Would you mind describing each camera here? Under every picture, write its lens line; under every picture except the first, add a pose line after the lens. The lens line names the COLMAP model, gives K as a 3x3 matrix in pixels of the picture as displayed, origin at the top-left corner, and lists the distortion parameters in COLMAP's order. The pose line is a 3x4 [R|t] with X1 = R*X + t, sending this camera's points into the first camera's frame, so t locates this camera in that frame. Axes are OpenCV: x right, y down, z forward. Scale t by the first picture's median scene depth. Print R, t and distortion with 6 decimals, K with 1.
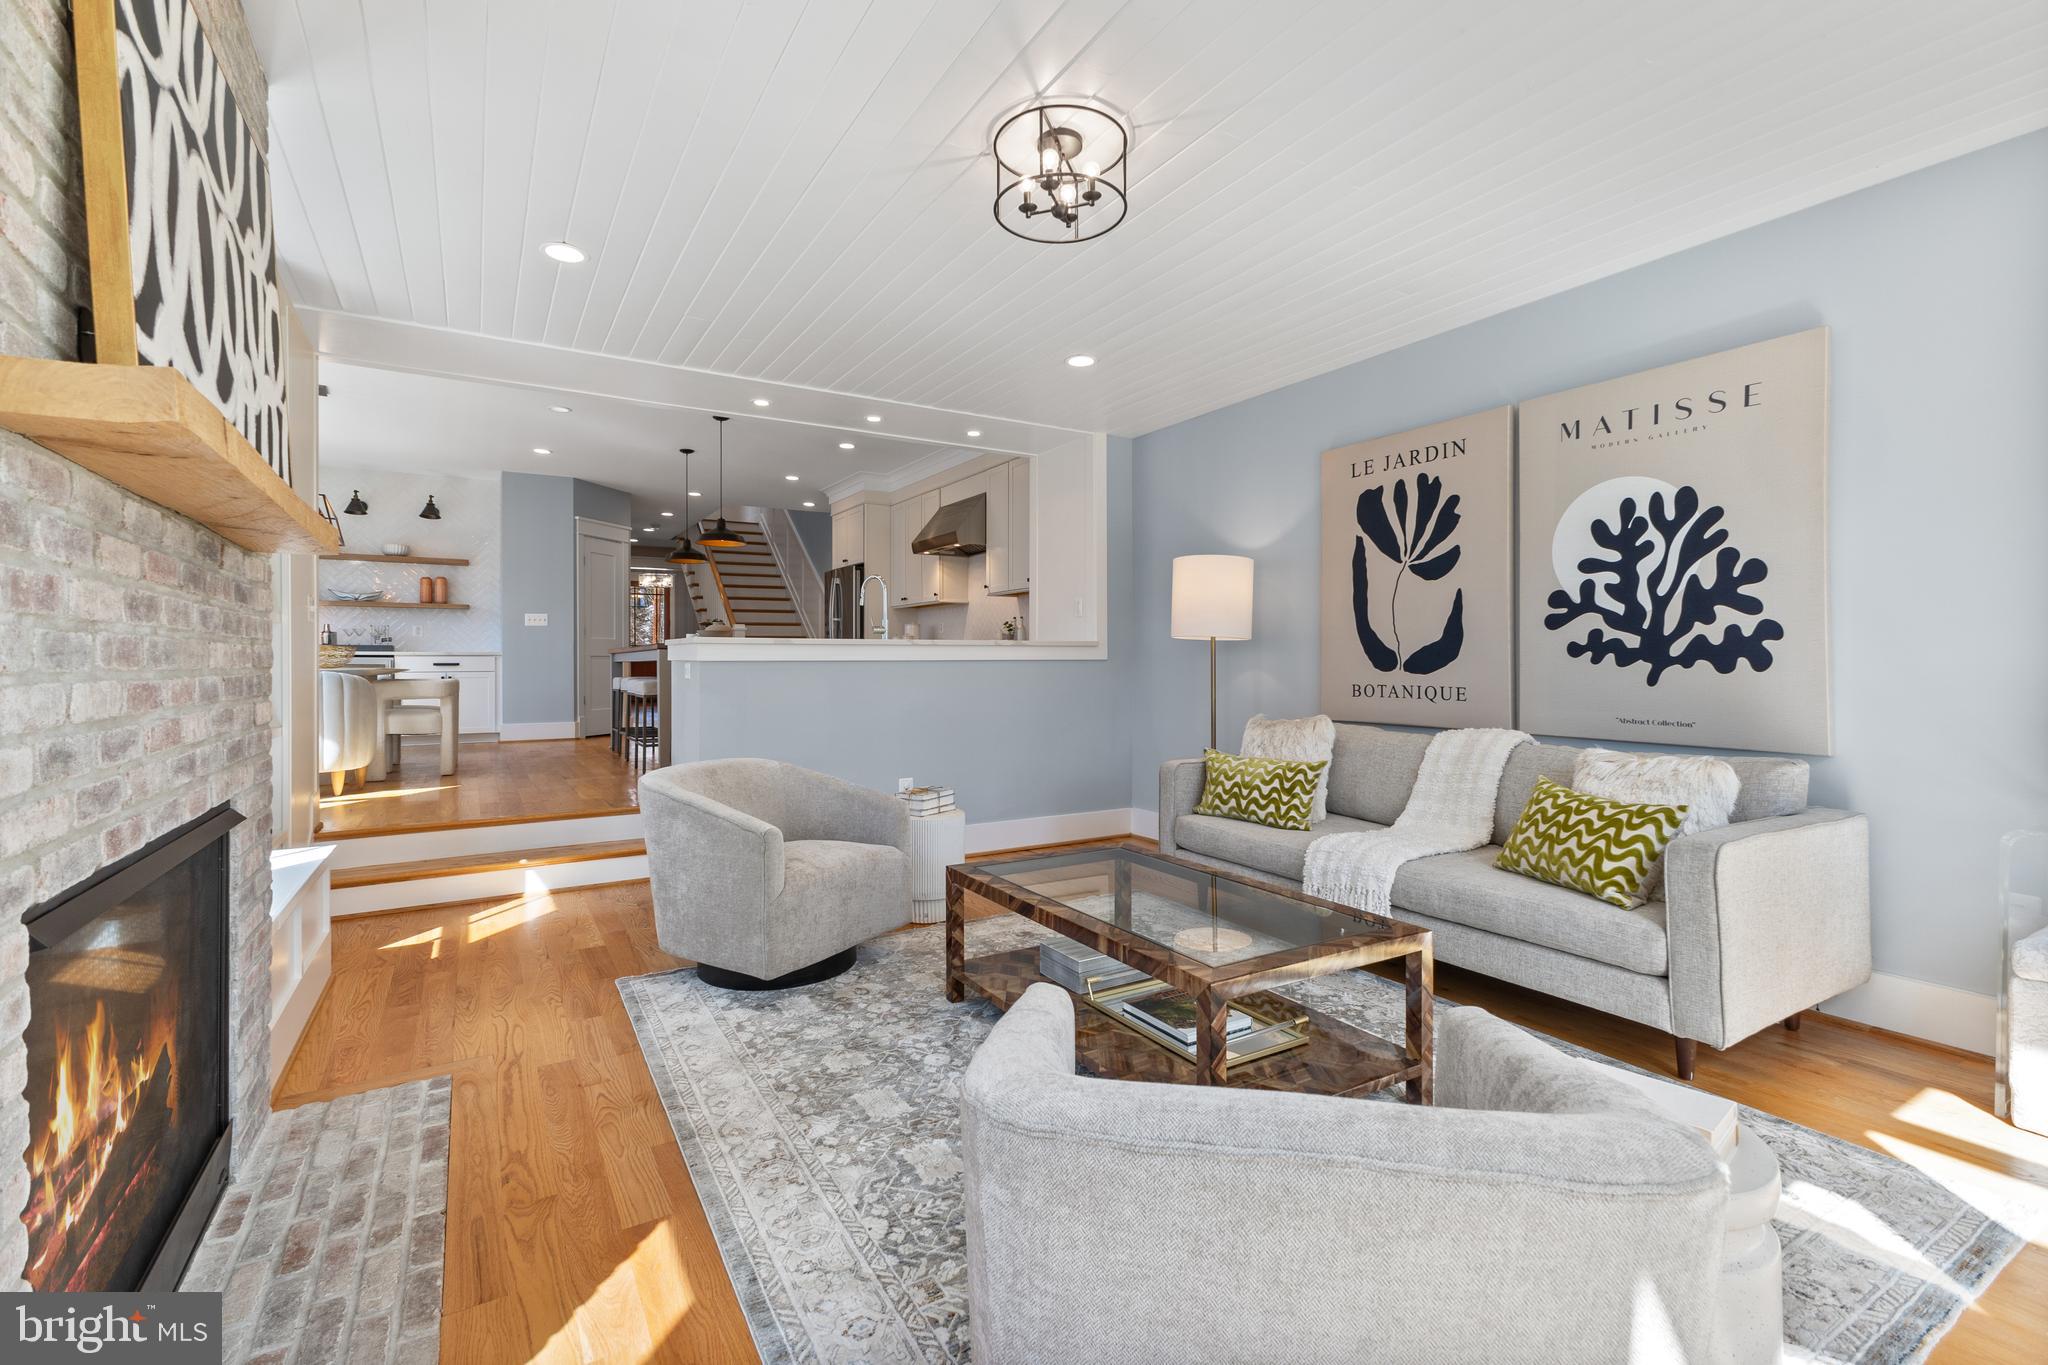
lens RADIAL K [[897.7, 0, 1023.4], [0, 897.7, 663.0], [0, 0, 1]] dist [0.008909, 0.000436]
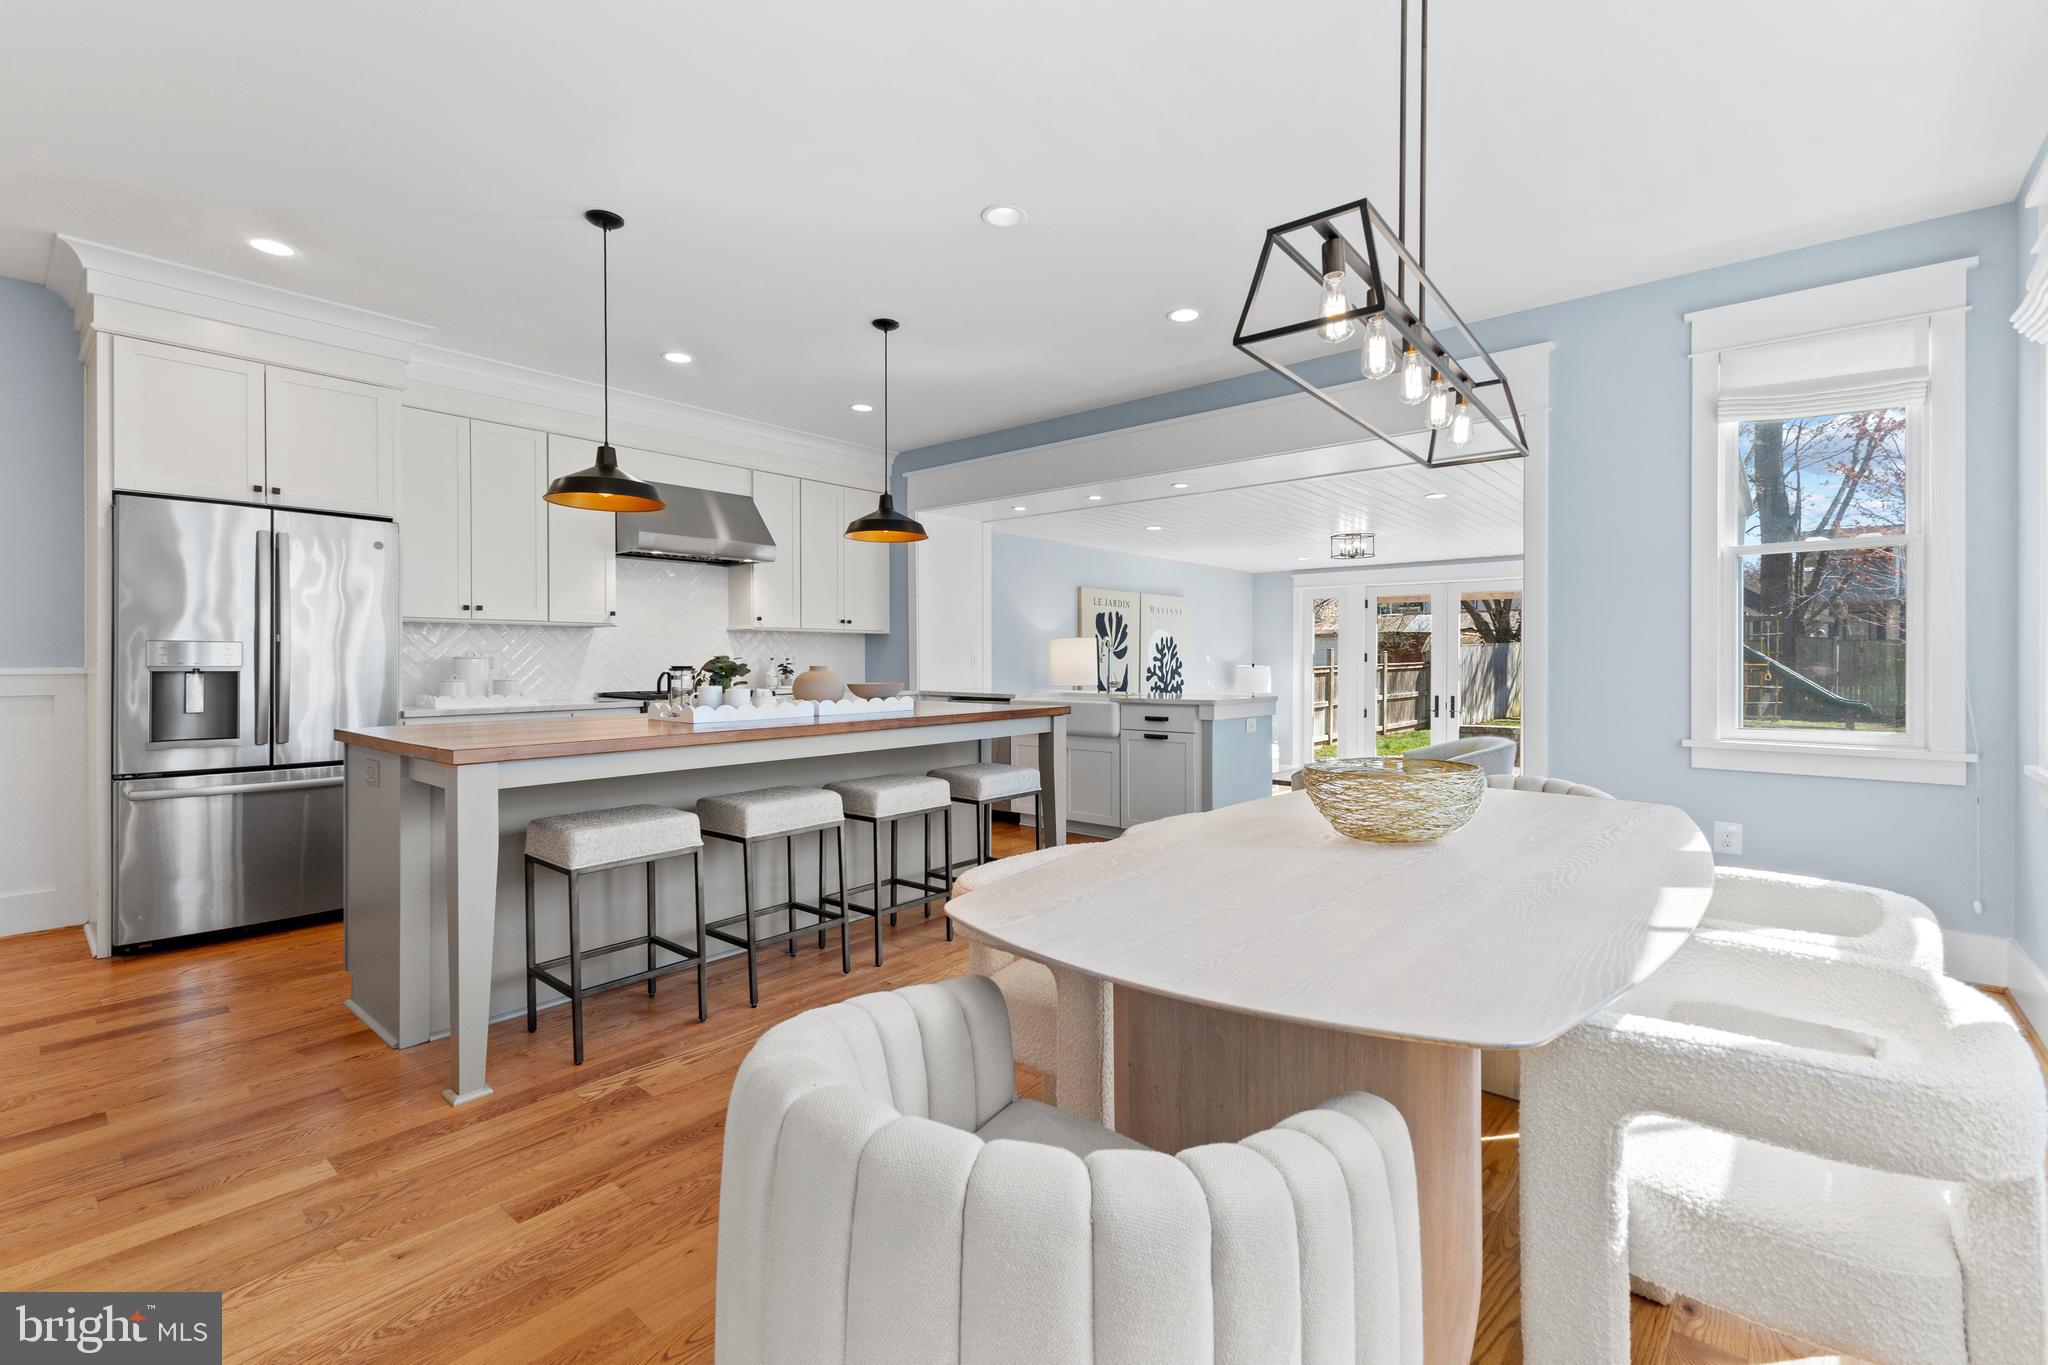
lens RADIAL K [[897.7, 0, 1023.7], [0, 897.7, 657.8], [0, 0, 1]] dist [0.008909, 0.000436]
pose [[-0.309140, 0.001975, 0.951015, -1.727114], [0.000740, 0.999998, -0.001837, -0.096209], [-0.951016, 0.000136, -0.309140, 2.038187]]
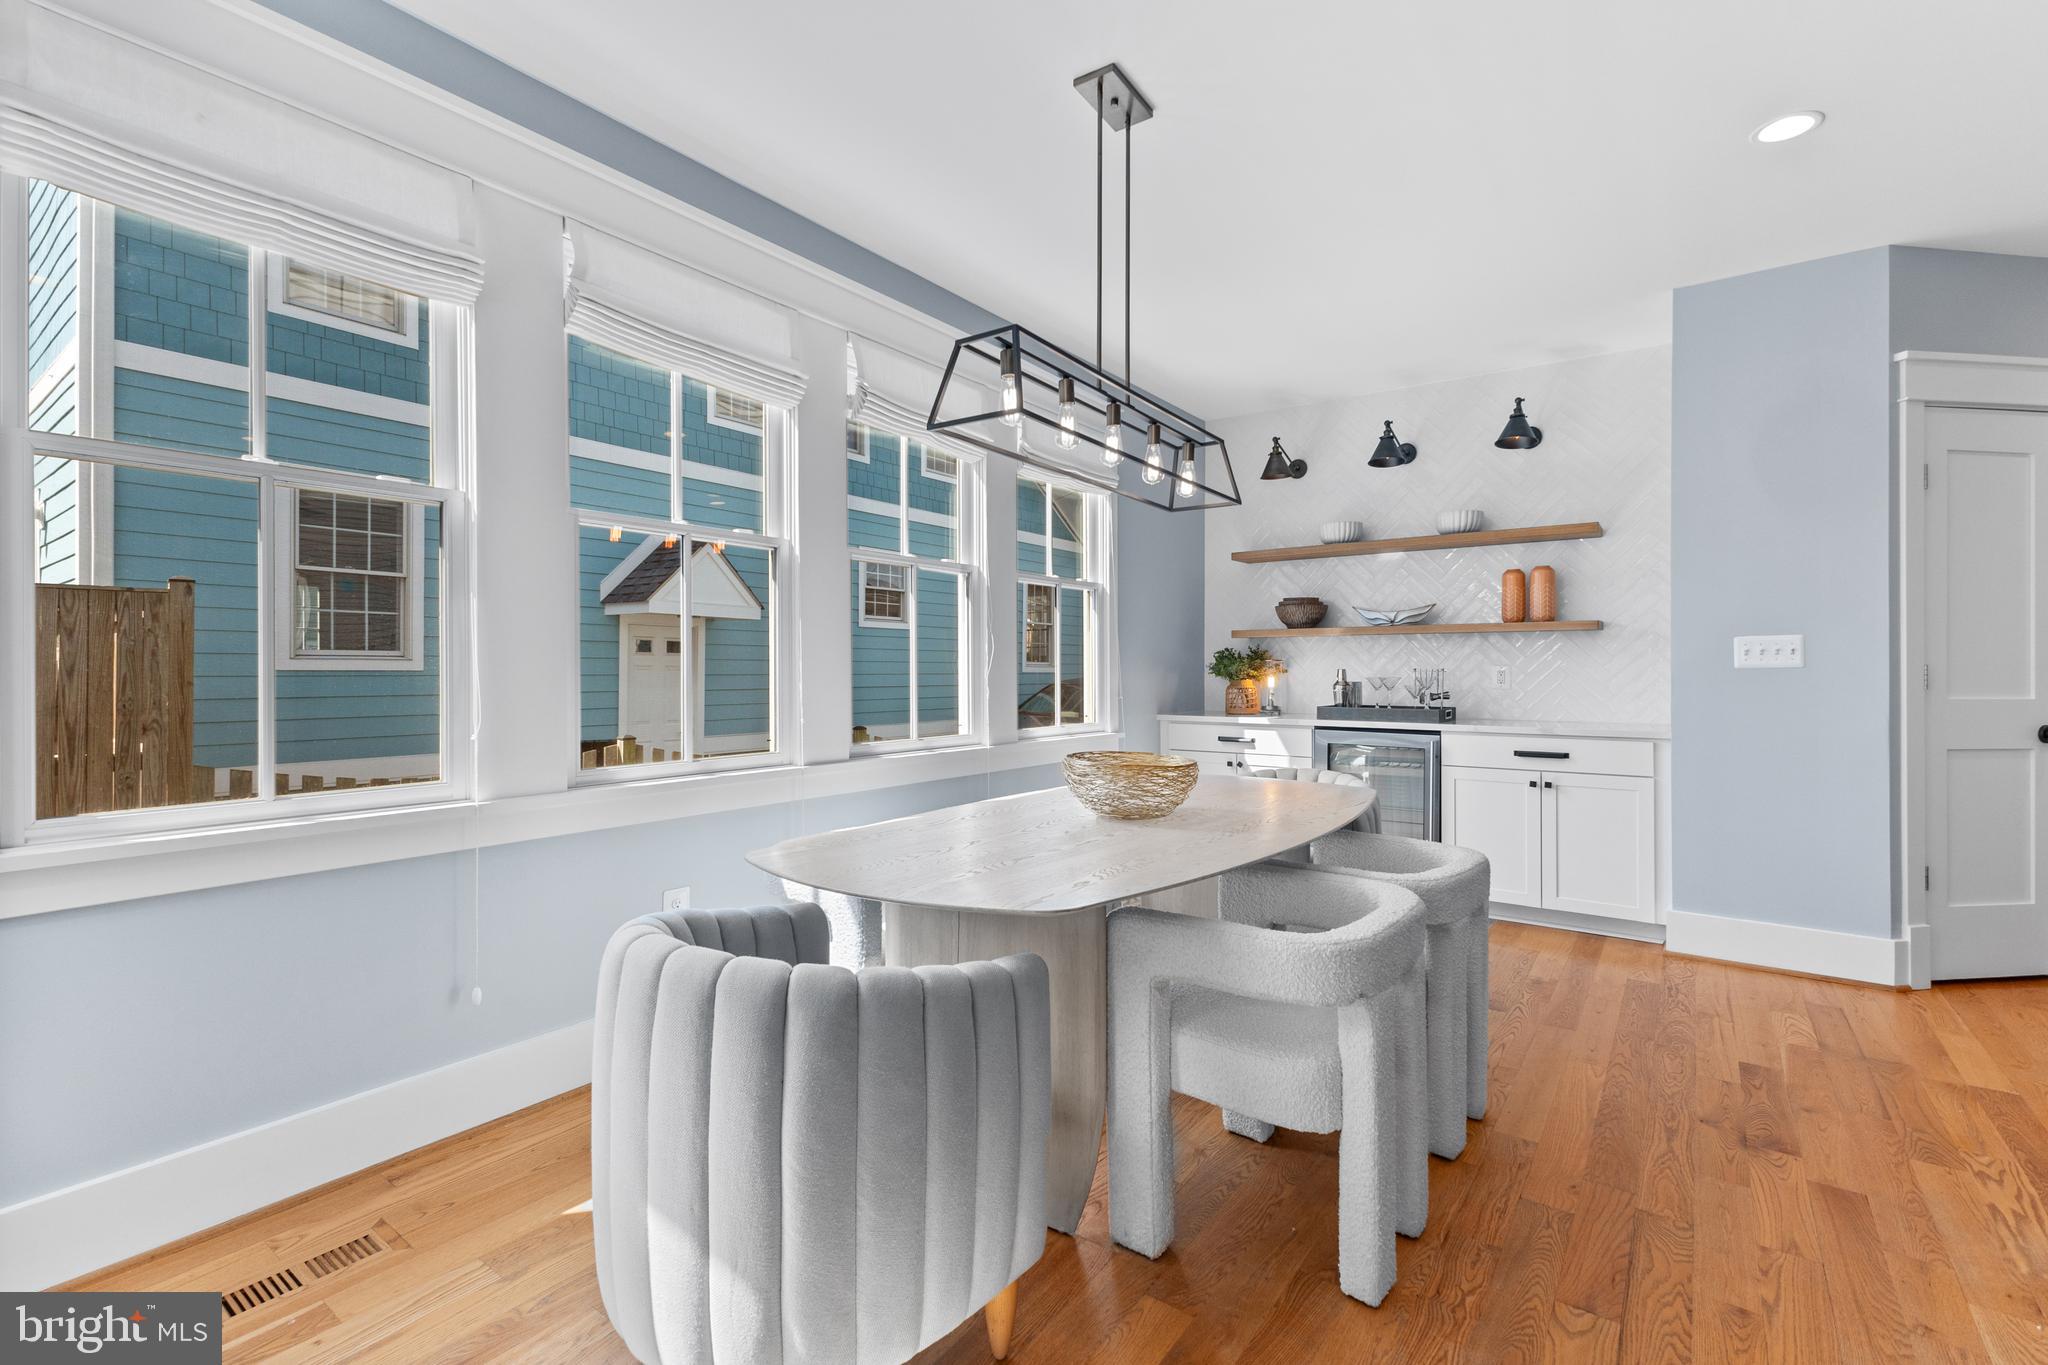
lens RADIAL K [[897.7, 0, 1023.6], [0, 897.7, 671.6], [0, 0, 1]] dist [0.008909, 0.000436]
pose [[0.373759, 0.003616, -0.927519, -0.734124], [0.001304, 0.999989, 0.004425, -0.100698], [0.927525, -0.002864, 0.373750, 1.364505]]
